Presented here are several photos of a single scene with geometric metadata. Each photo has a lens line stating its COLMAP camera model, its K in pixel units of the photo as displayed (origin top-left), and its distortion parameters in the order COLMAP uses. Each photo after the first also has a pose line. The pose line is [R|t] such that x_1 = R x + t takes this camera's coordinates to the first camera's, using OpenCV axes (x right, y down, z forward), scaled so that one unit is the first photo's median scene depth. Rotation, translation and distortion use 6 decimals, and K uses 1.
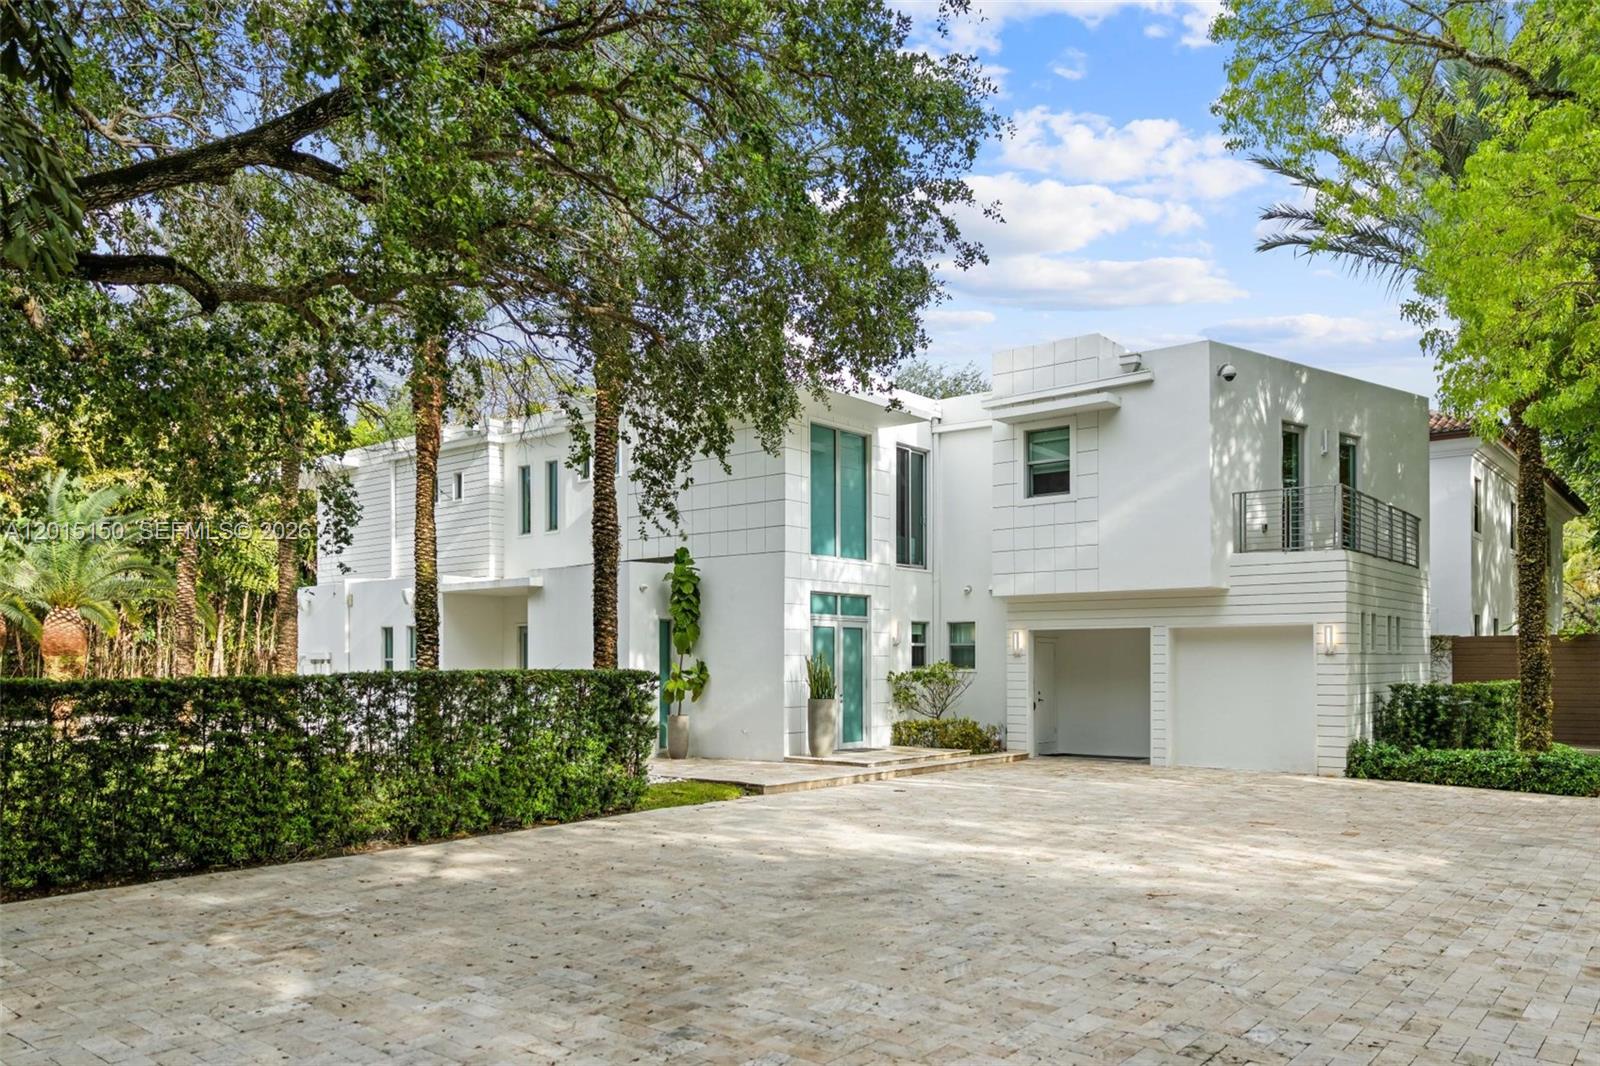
lens RADIAL K [[1125.2, 0, 843.5], [0, 1125.2, 643.0], [0, 0, 1]] dist [0.009586, -0.026122]
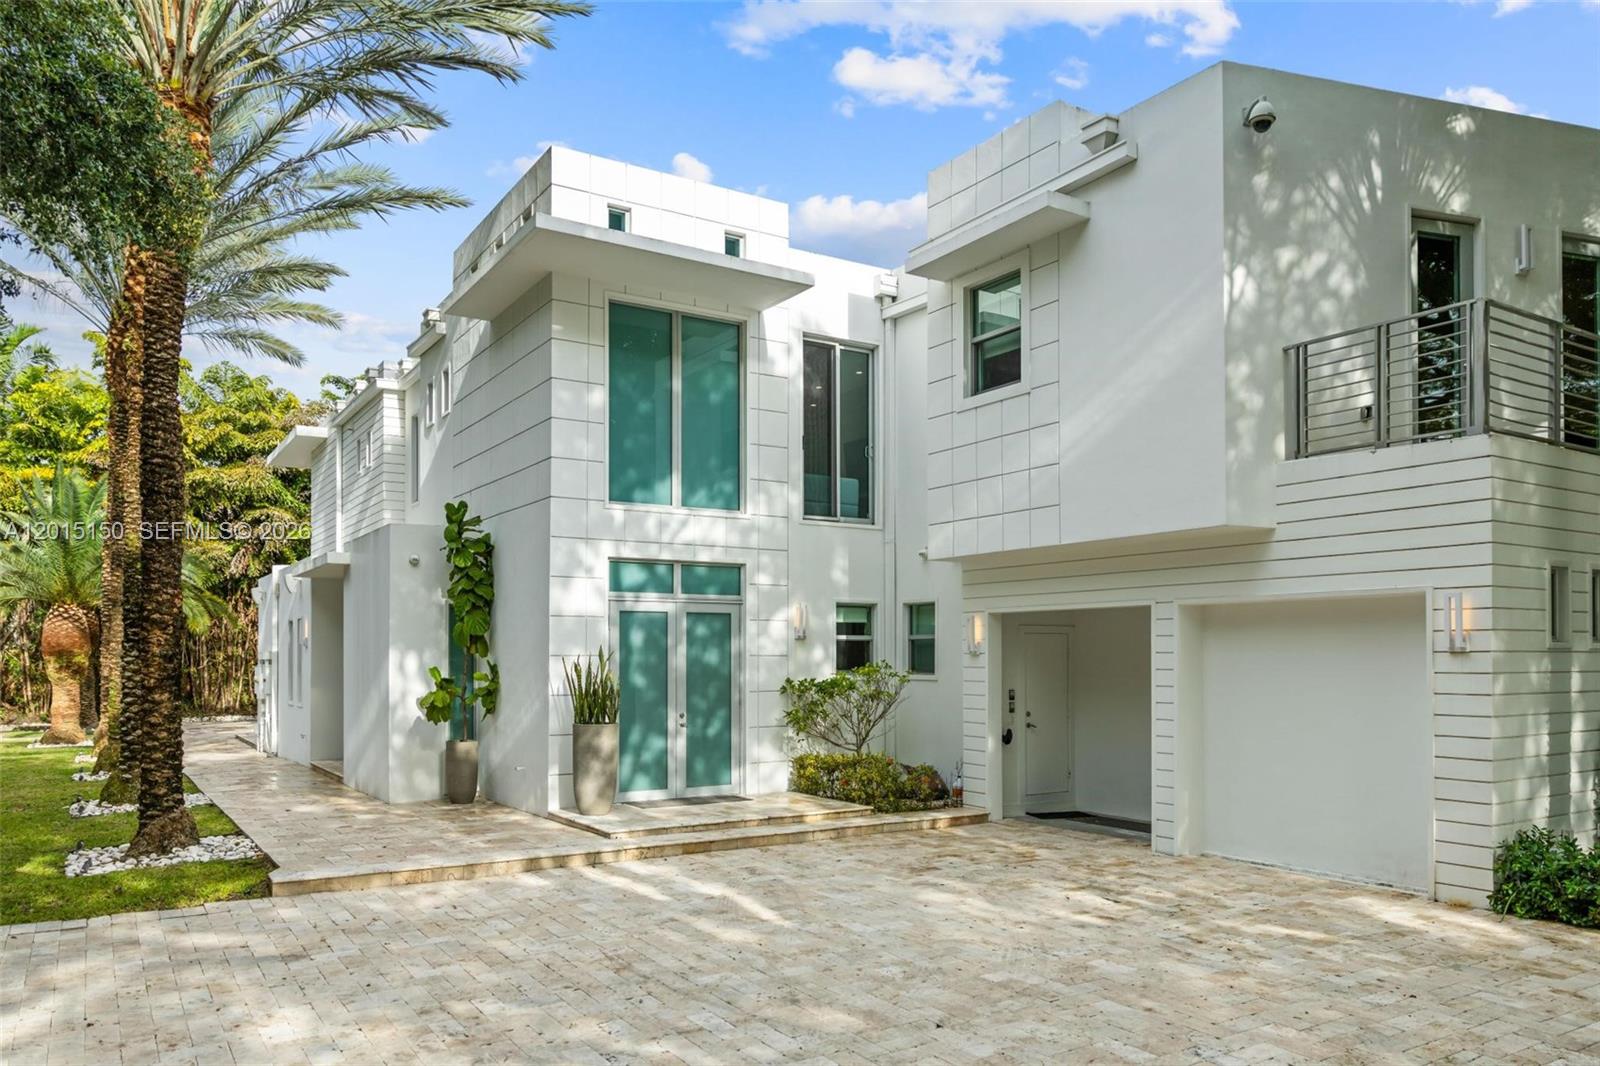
lens RADIAL K [[1125.2, 0, 843.5], [0, 1125.2, 643.0], [0, 0, 1]] dist [0.009586, -0.026122]
pose [[0.949619, -0.005045, -0.313365, 0.330810], [0.005998, 0.999980, 0.002079, 0.003522], [0.313348, -0.003854, 0.949631, 0.455875]]
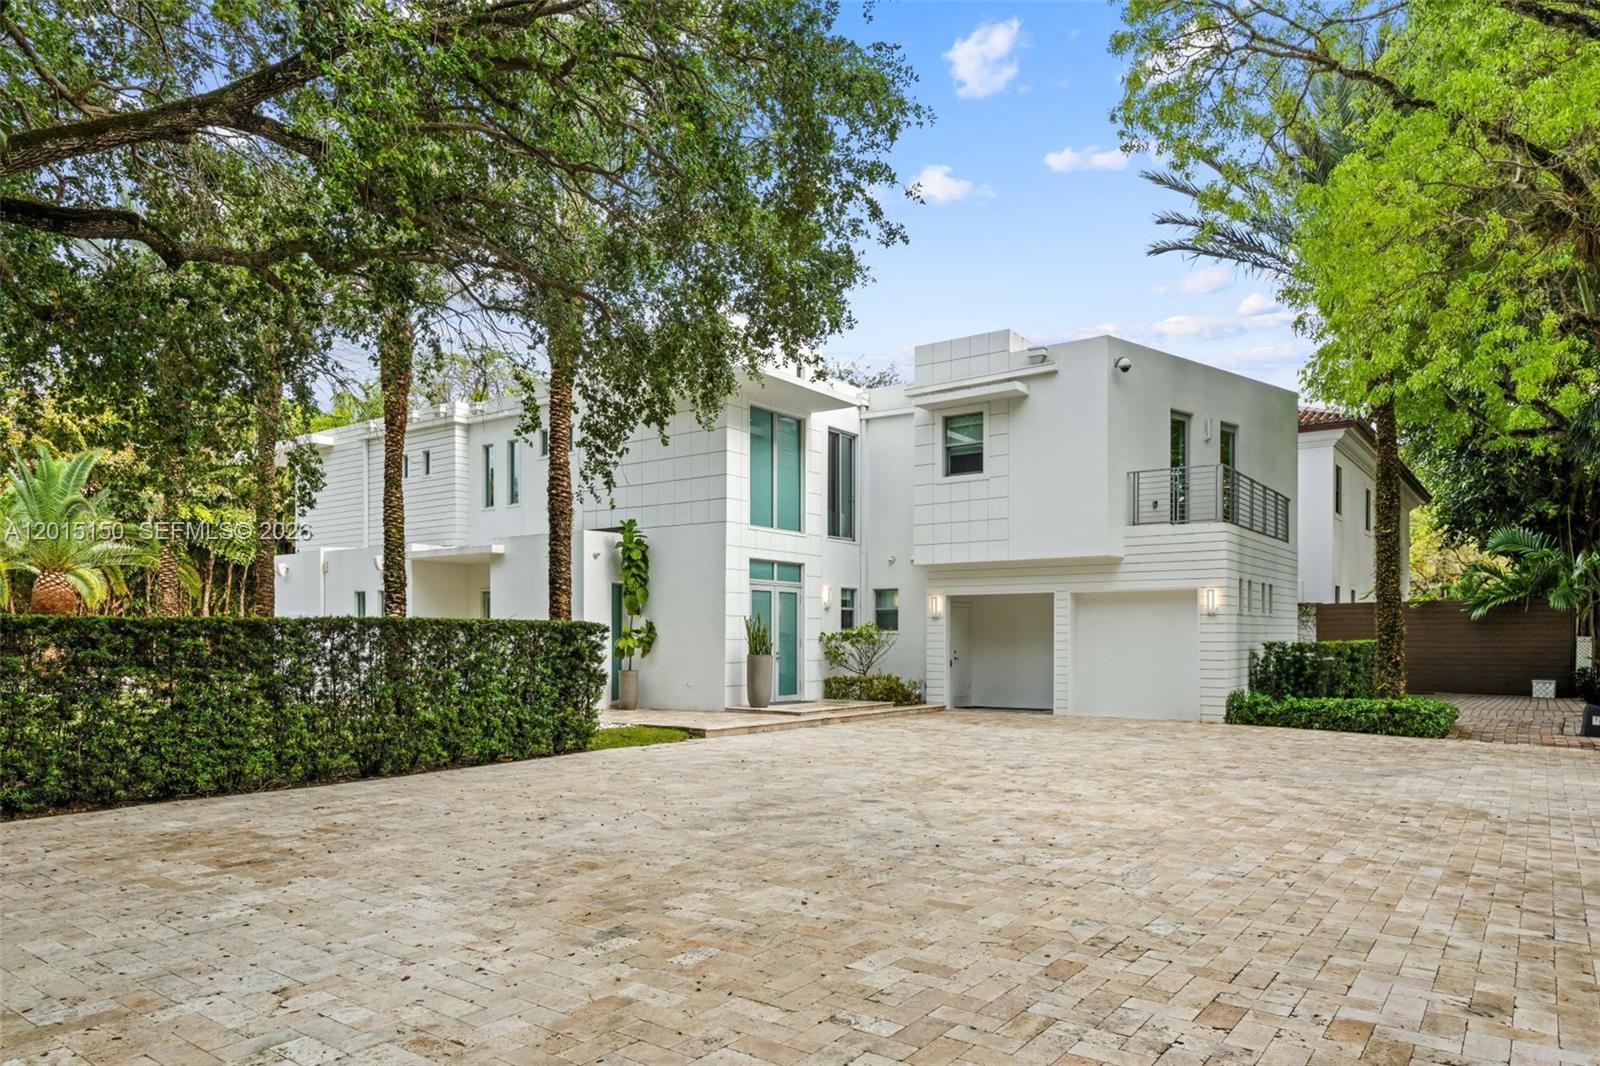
lens RADIAL K [[998.4, 0, 825.2], [0, 998.4, 632.8], [0, 0, 1]] dist [0.003126, -0.012179]
pose [[0.999074, 0.000734, 0.043014, 0.003080], [-0.001211, 0.999938, 0.011064, 0.017293], [-0.043003, -0.011106, 0.999013, 0.019384]]
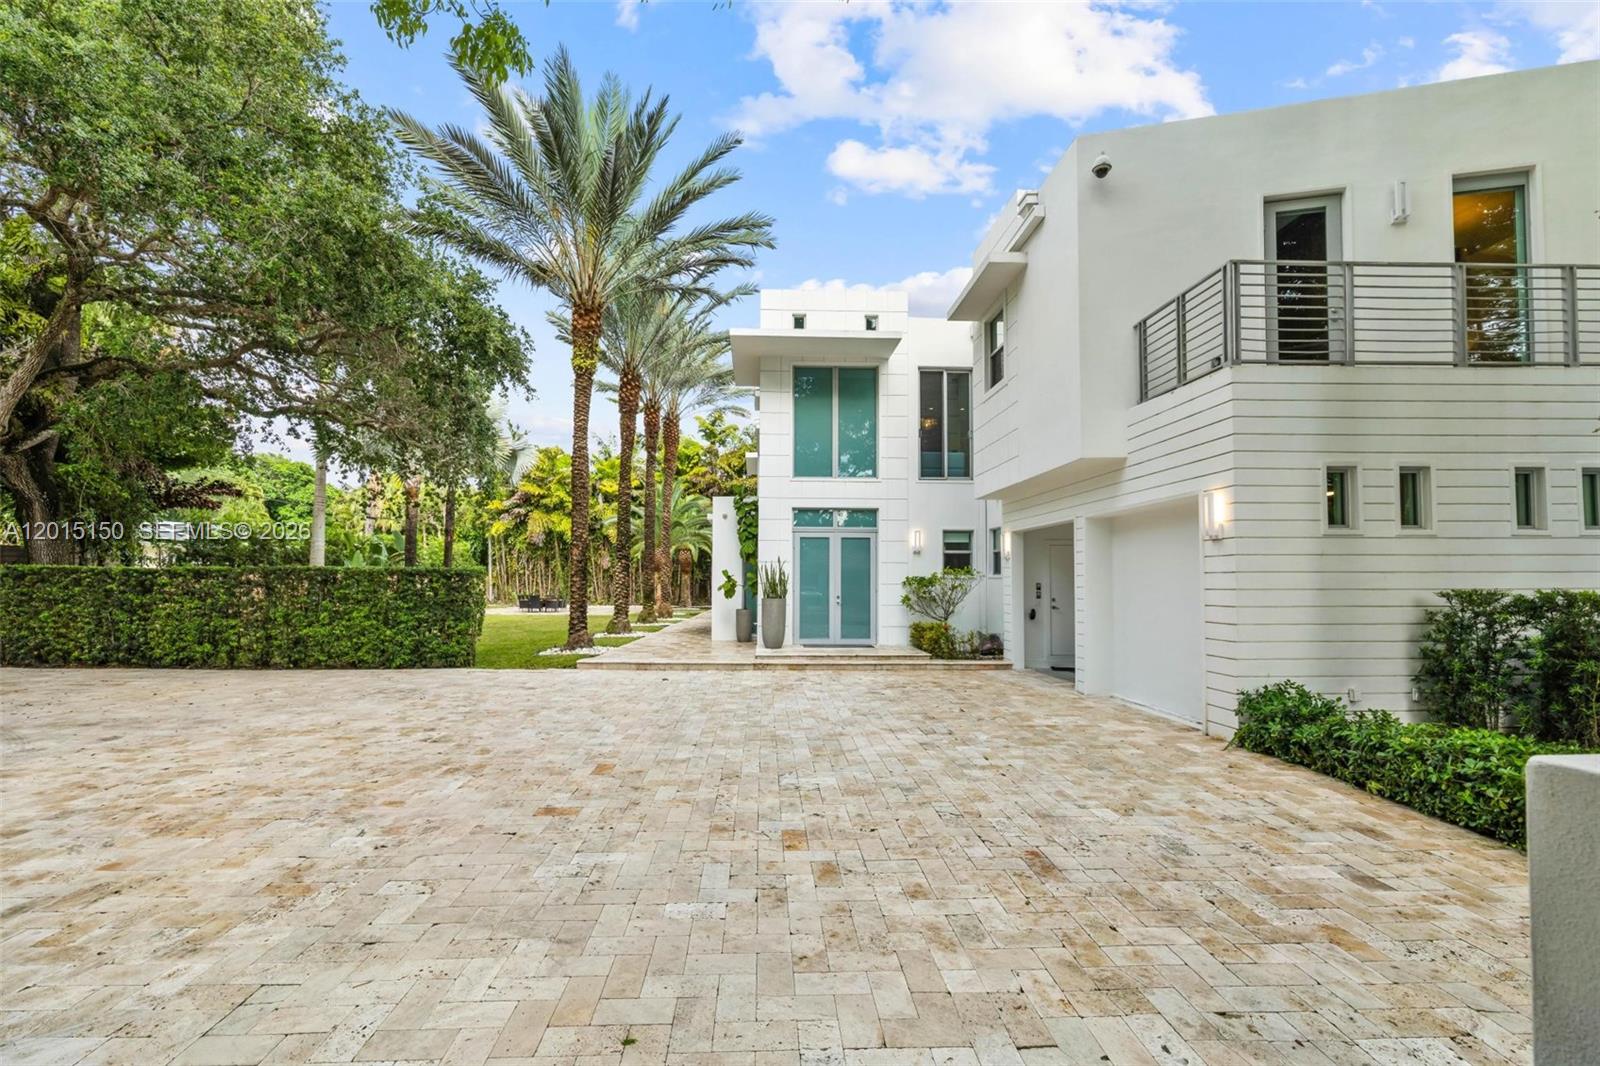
lens RADIAL K [[682.1, 0, 804.7], [0, 682.1, 559.7], [0, 0, 1]] dist [-0.000066, 0.000517]
pose [[0.659891, -0.021772, -0.751046, 0.559424], [0.006233, 0.999704, -0.023504, 0.027969], [0.751336, 0.010829, 0.659831, 0.582094]]
